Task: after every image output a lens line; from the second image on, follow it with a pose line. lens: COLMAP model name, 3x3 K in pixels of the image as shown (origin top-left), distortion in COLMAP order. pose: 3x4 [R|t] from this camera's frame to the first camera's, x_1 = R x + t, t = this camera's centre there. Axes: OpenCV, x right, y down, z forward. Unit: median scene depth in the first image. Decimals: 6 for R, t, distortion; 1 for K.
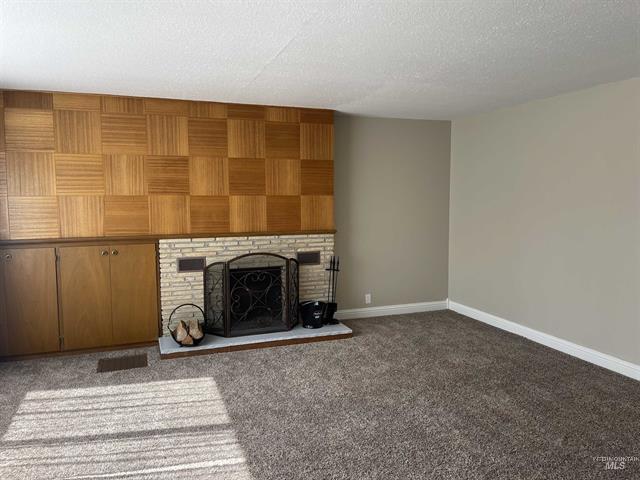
lens RADIAL K [[485.8, 0, 317.8], [0, 485.8, 237.6], [0, 0, 1]] dist [0.079567, -0.105718]
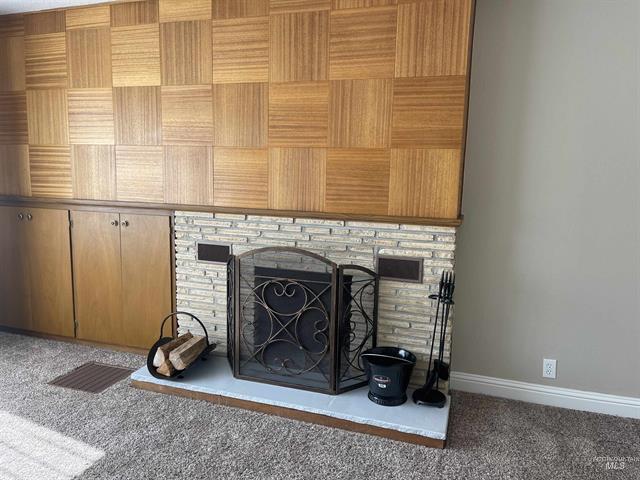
lens RADIAL K [[485.8, 0, 317.8], [0, 485.8, 237.6], [0, 0, 1]] dist [0.079567, -0.105718]
pose [[0.782717, 0.110185, -0.612547, 0.243378], [-0.082030, 0.993882, 0.073962, -0.024437], [0.616949, -0.007644, 0.786966, 0.549957]]
